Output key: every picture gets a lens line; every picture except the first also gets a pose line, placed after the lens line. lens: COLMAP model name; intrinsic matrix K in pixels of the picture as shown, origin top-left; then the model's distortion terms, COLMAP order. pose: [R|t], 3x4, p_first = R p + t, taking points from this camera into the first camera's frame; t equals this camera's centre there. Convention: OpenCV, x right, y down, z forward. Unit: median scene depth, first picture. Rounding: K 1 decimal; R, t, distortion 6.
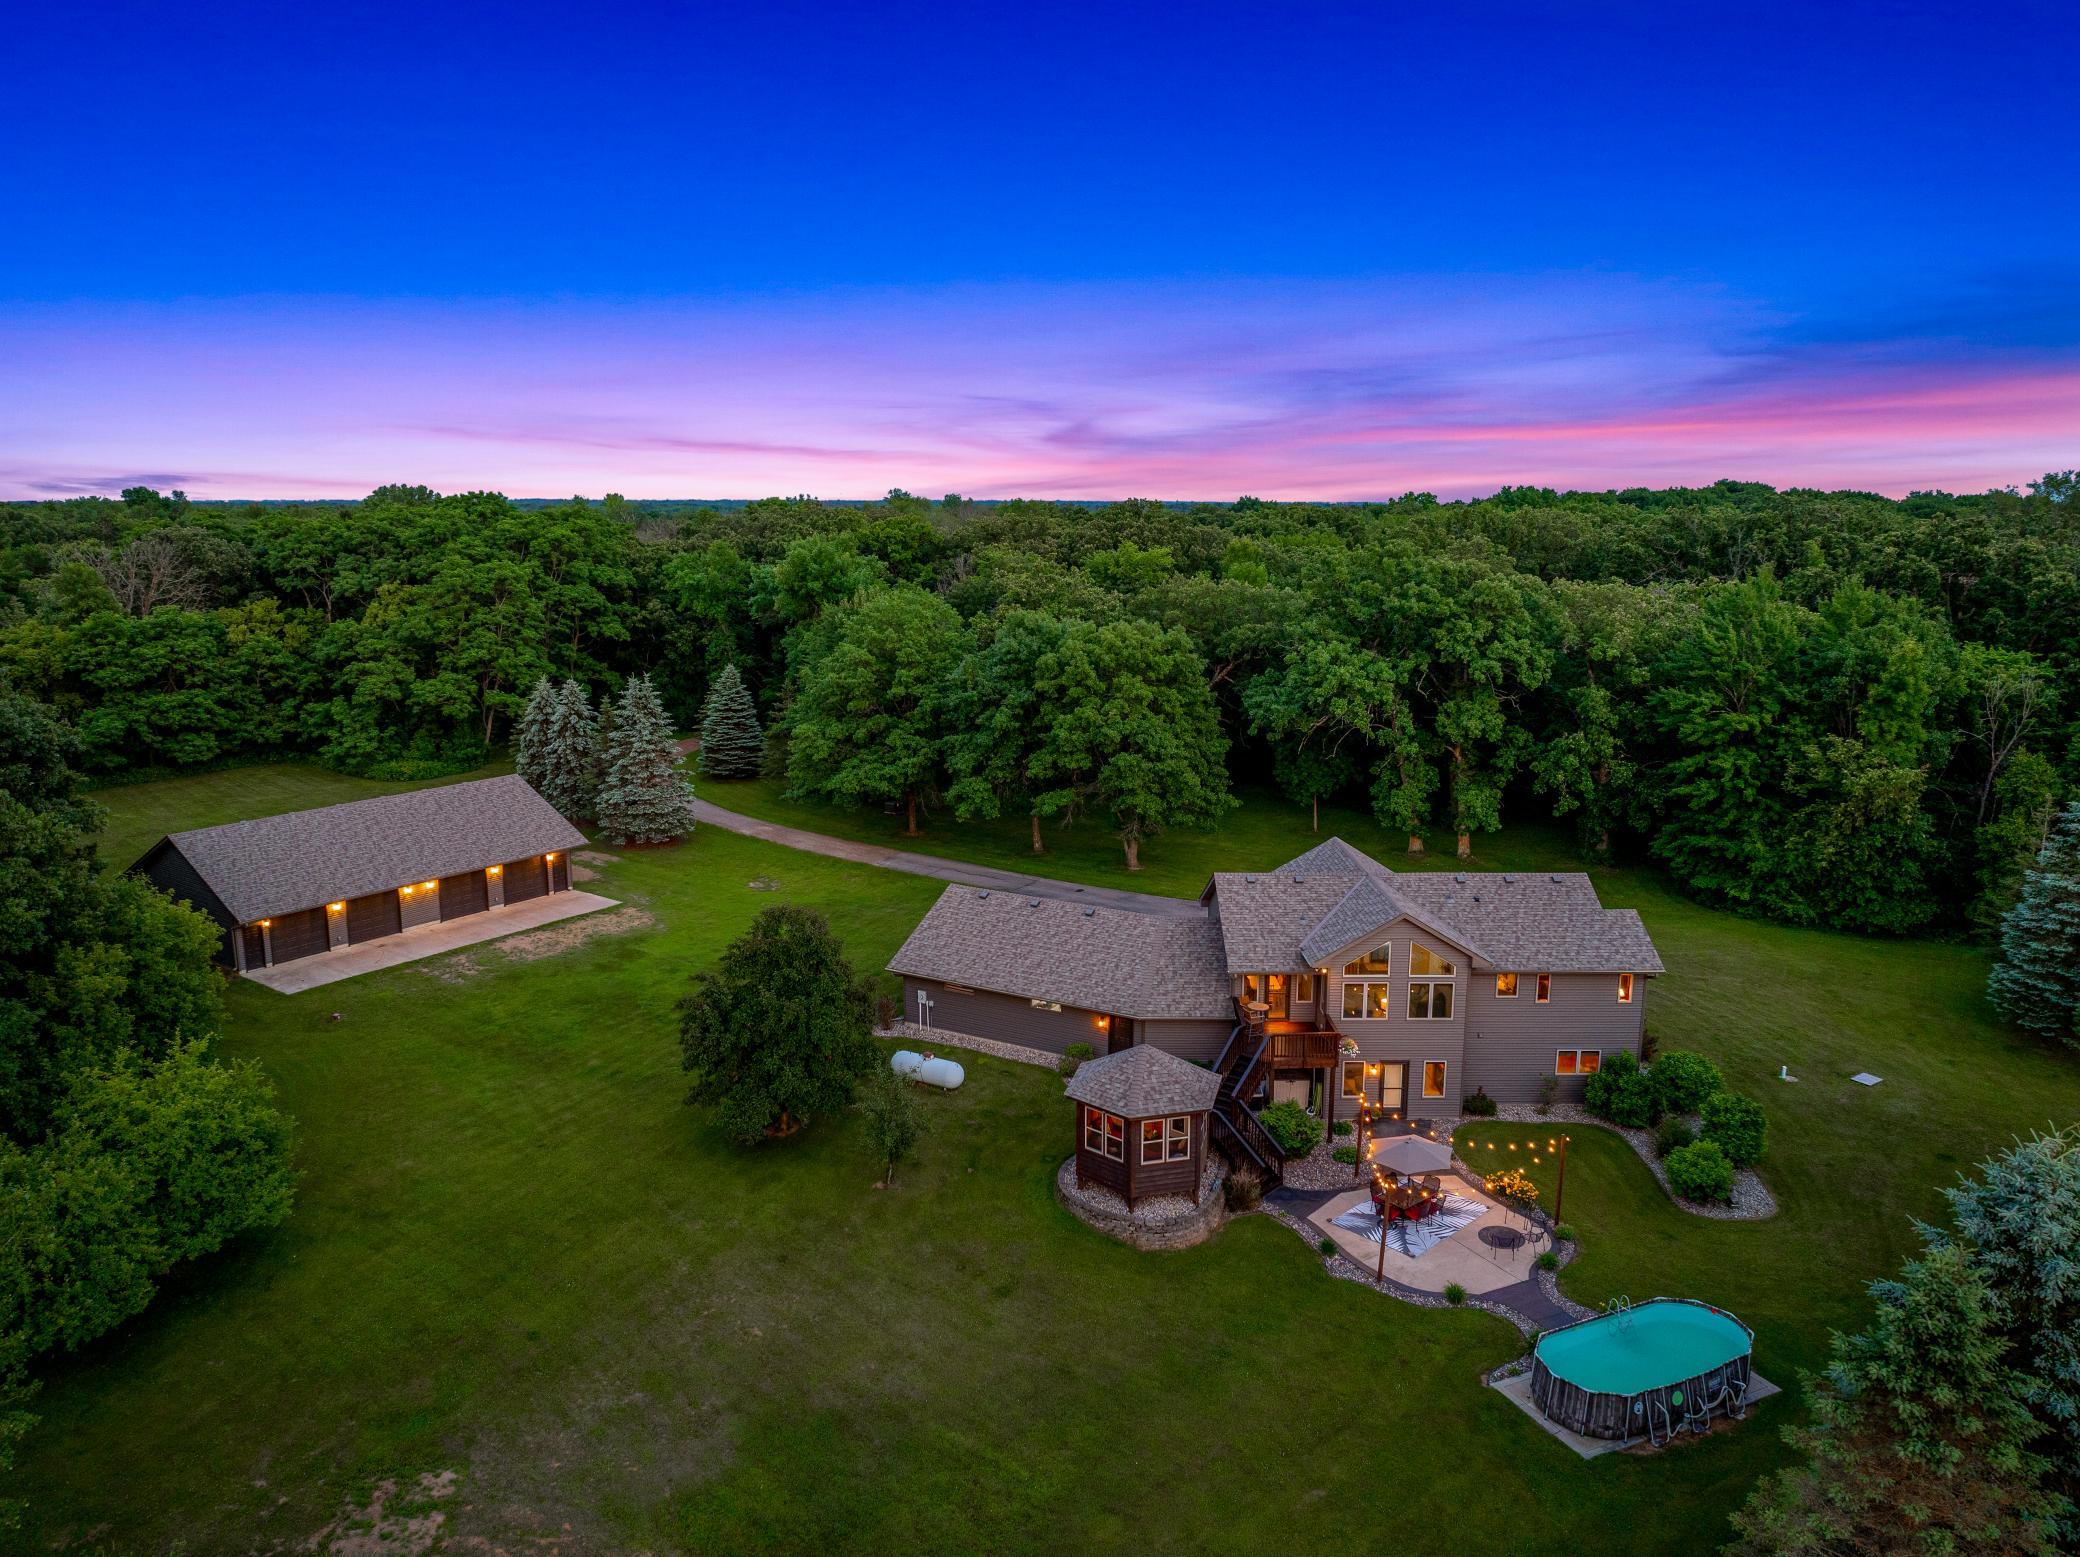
lens RADIAL K [[1456.1, 0, 1037.6], [0, 1456.1, 766.9], [0, 0, 1]] dist [-0.029868, -0.006865]
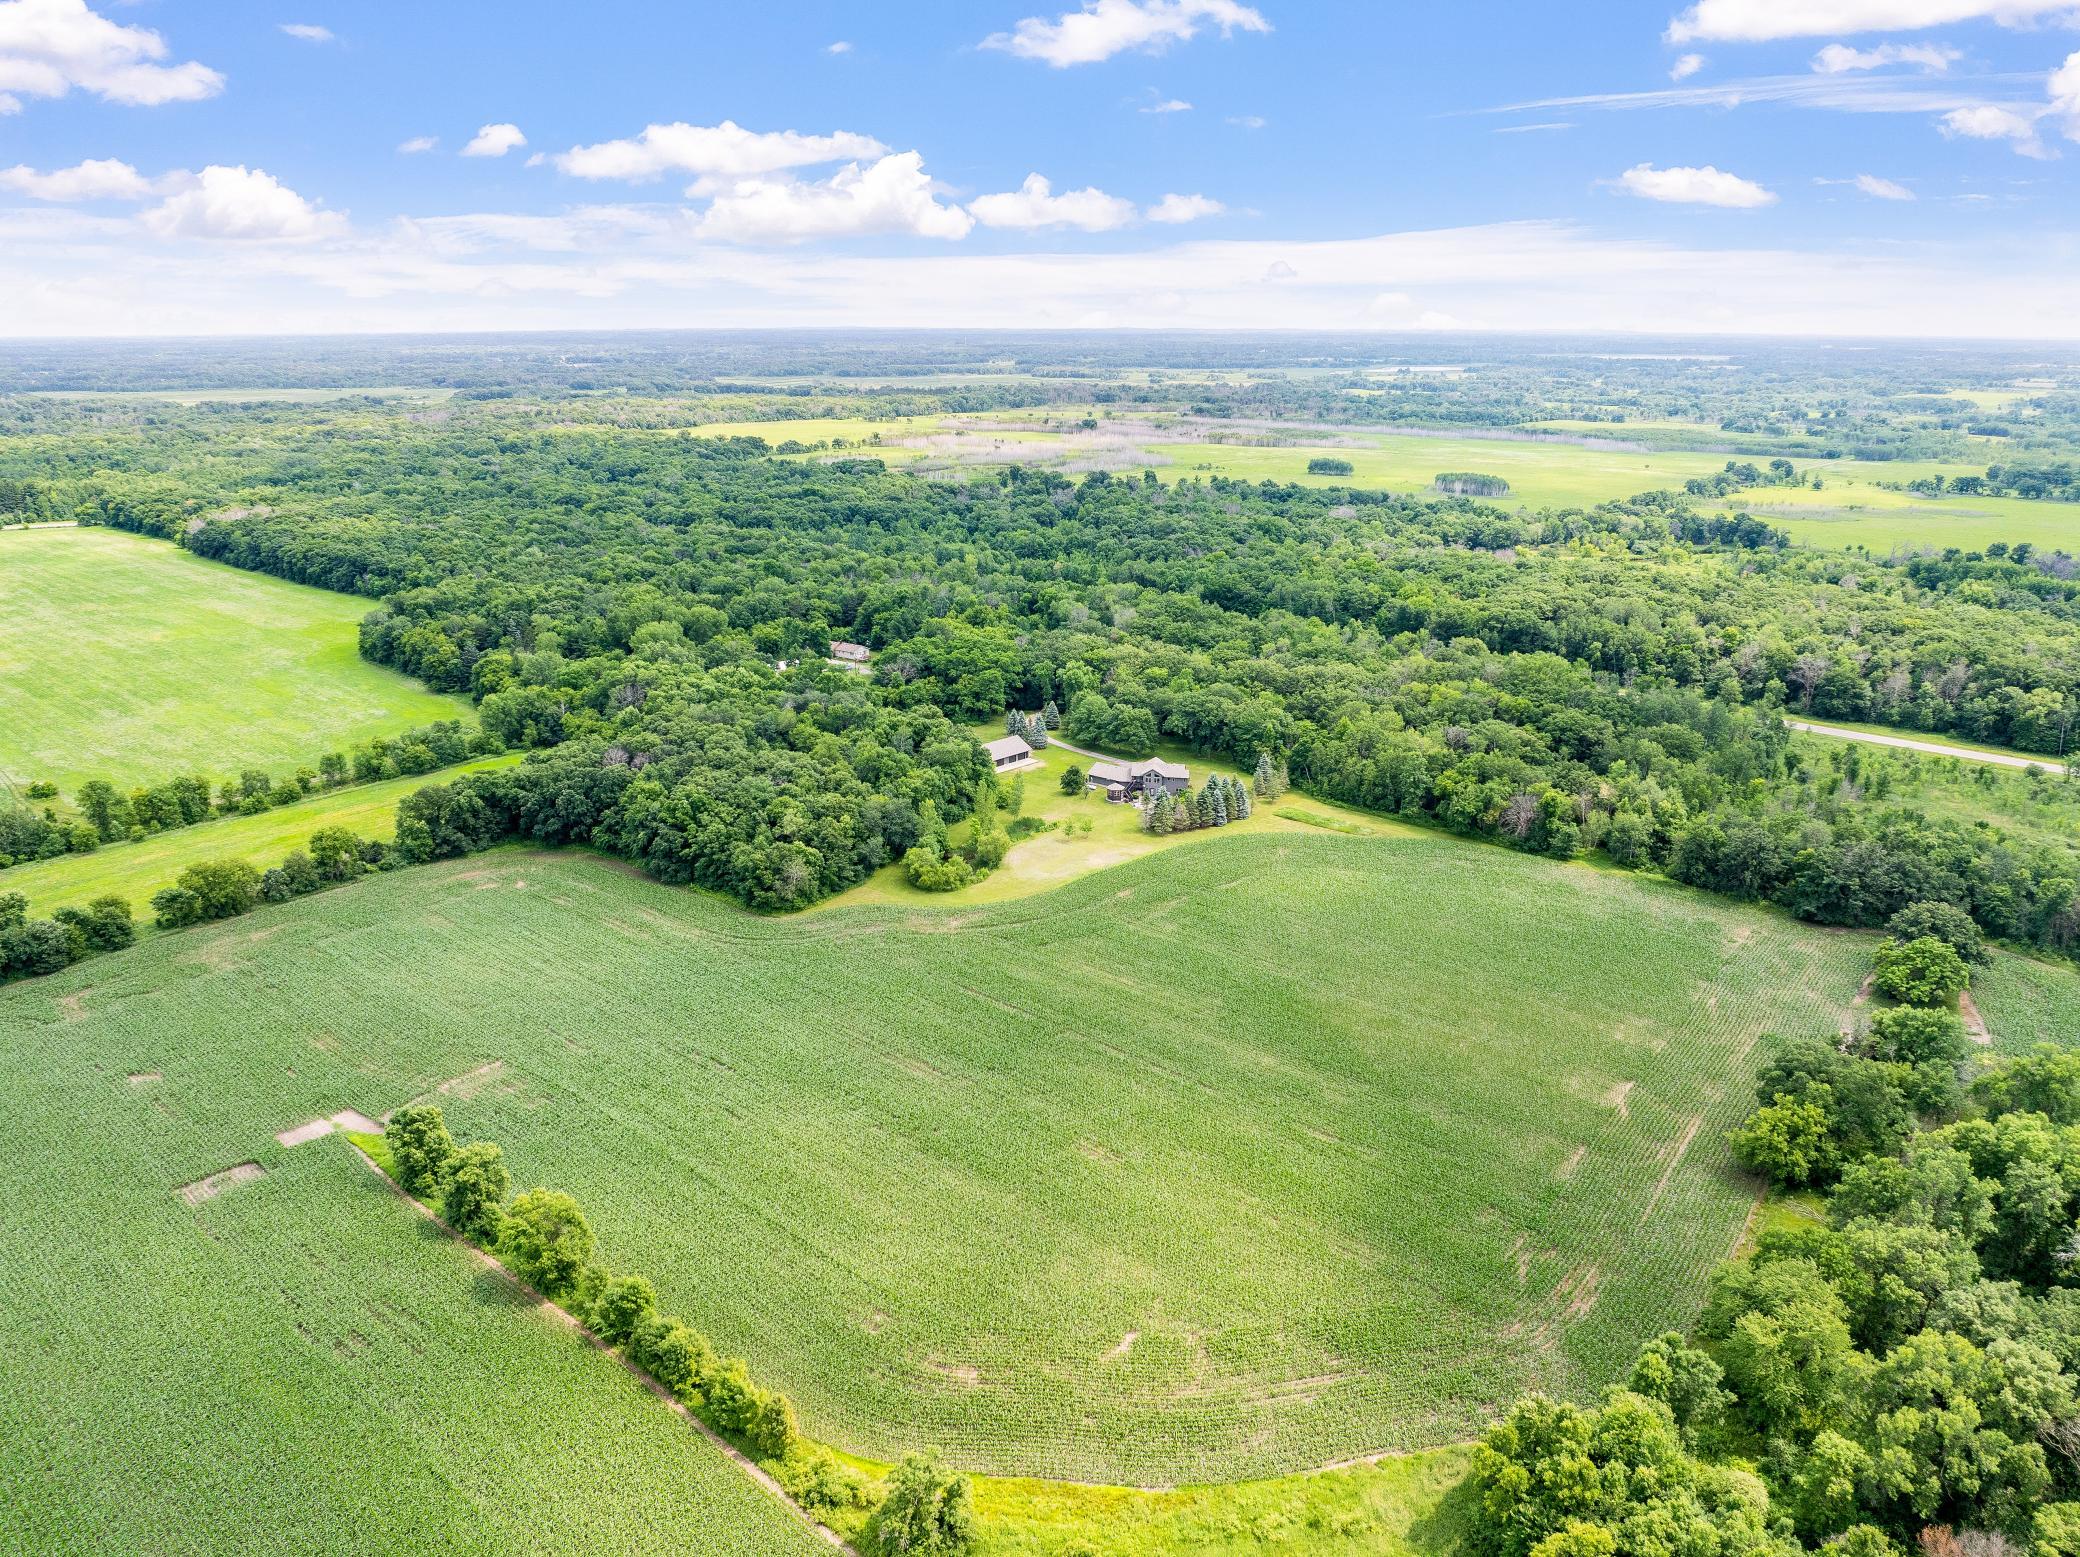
lens RADIAL K [[1456.1, 0, 1037.6], [0, 1456.1, 766.9], [0, 0, 1]] dist [-0.029868, -0.006865]
pose [[0.987962, 0.040617, -0.149267, 0.502665], [-0.023515, 0.993133, 0.114603, -0.490599], [0.152897, -0.109713, 0.982133, -4.195501]]
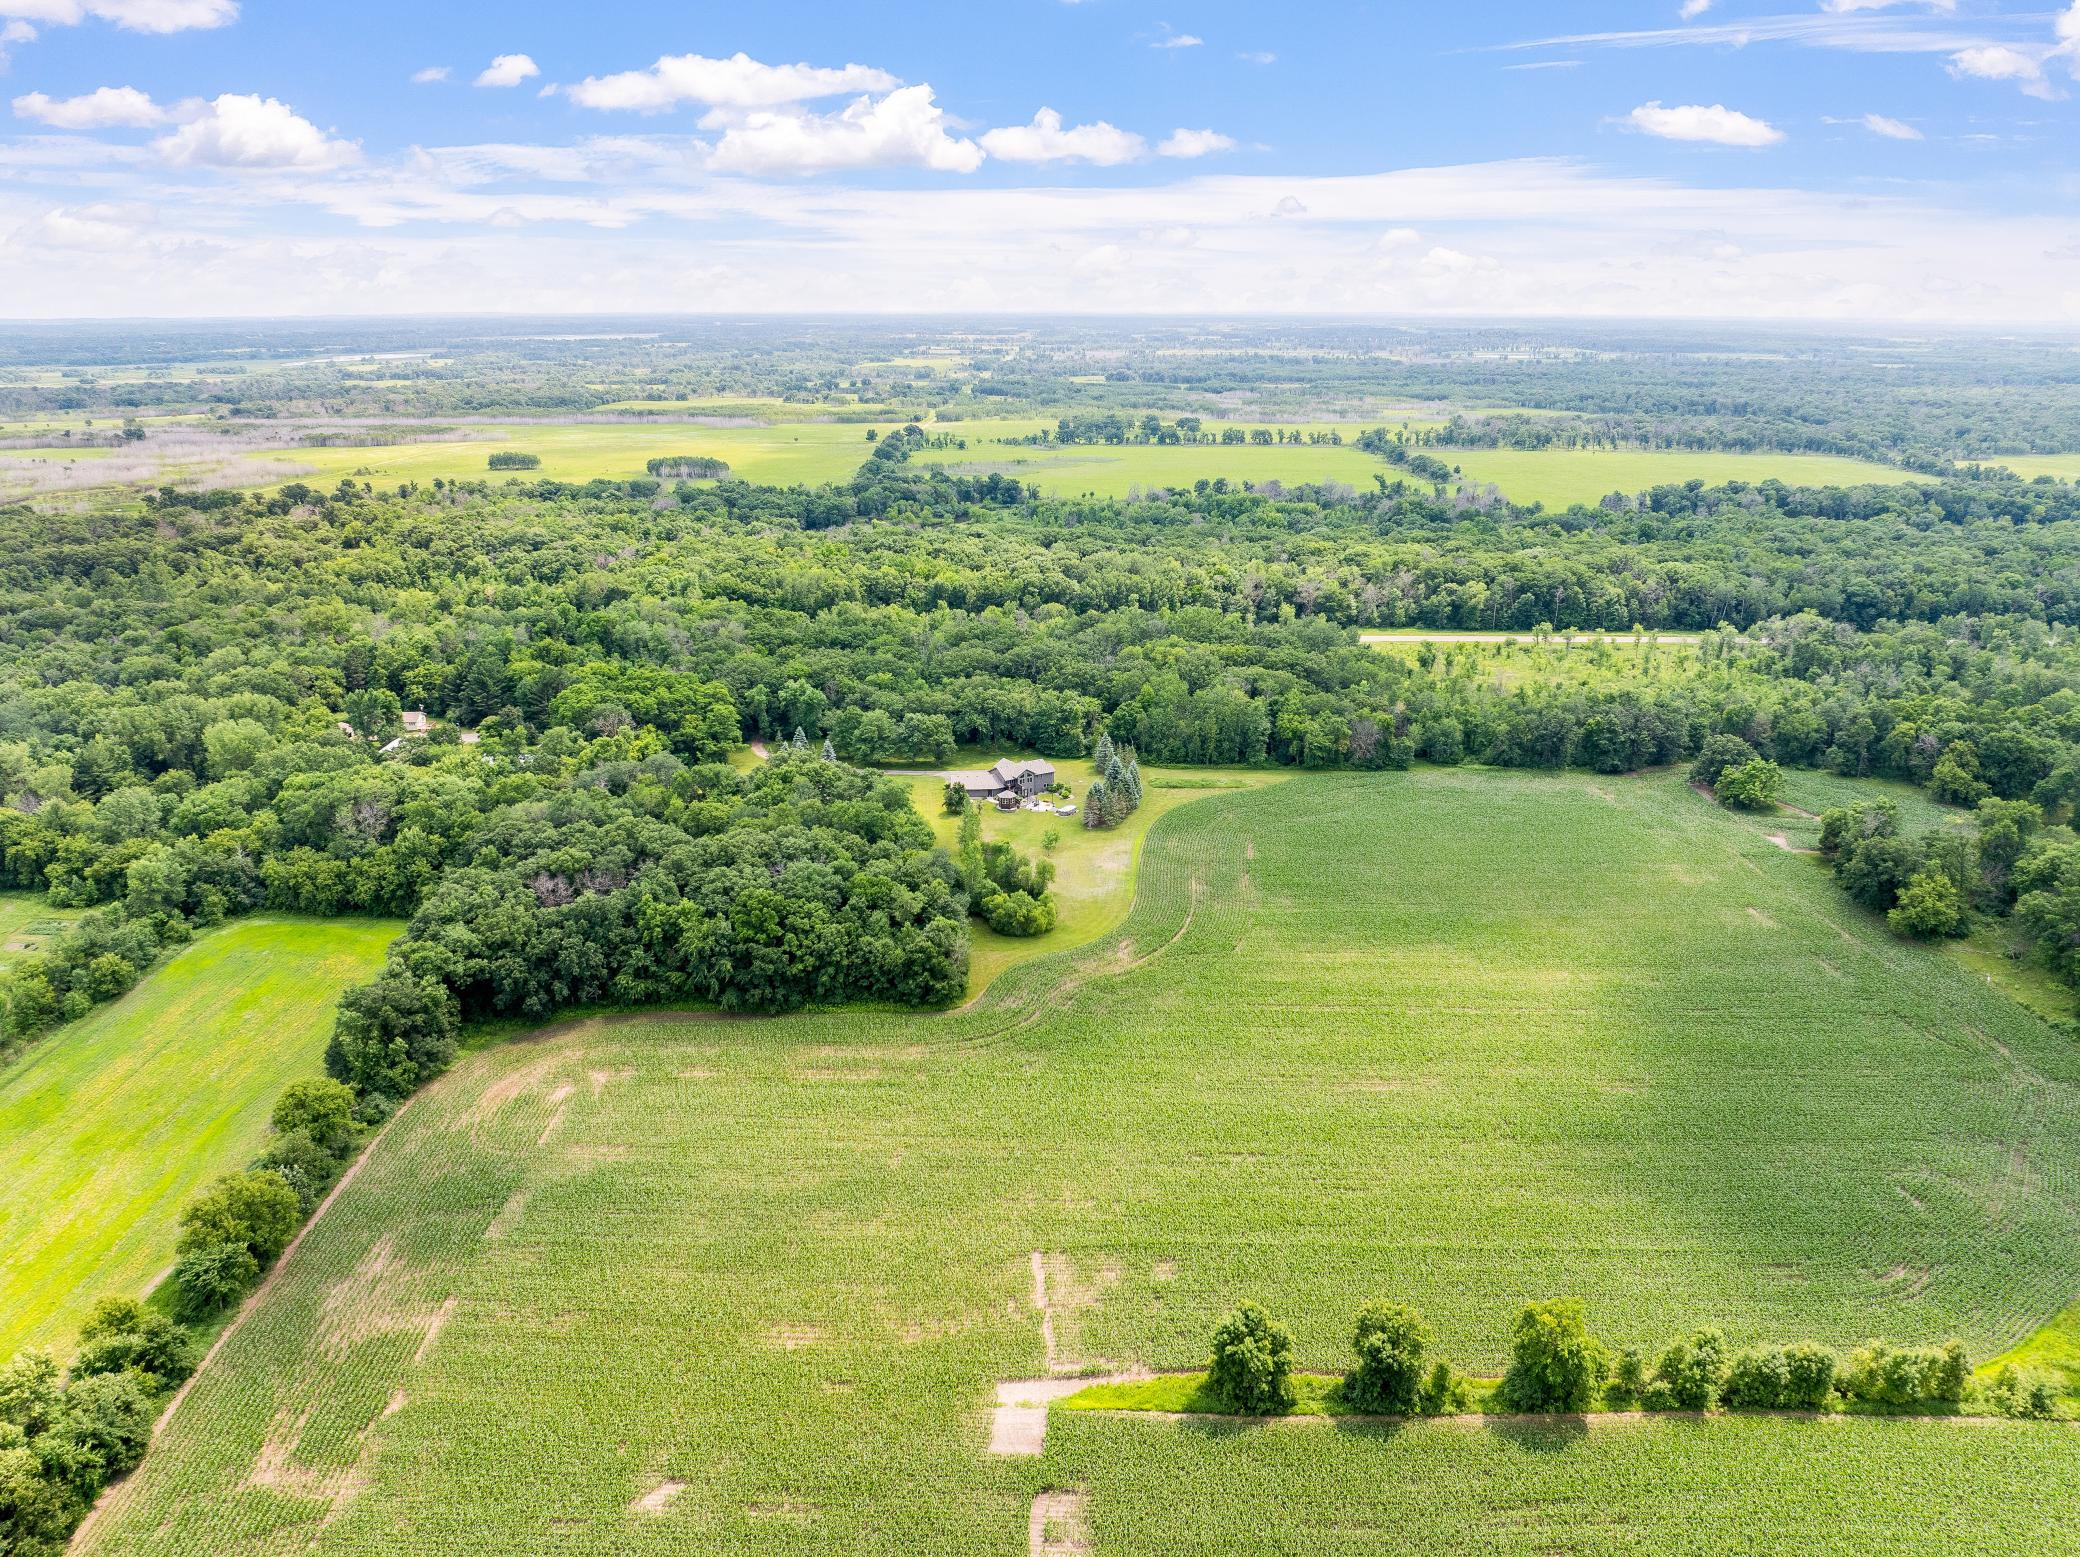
lens RADIAL K [[1456.1, 0, 1037.6], [0, 1456.1, 766.9], [0, 0, 1]] dist [-0.029868, -0.006865]
pose [[0.857059, -0.160288, 0.489651, -2.100402], [0.097535, 0.983667, 0.151285, -0.648534], [-0.505902, -0.081902, 0.858694, -3.419772]]
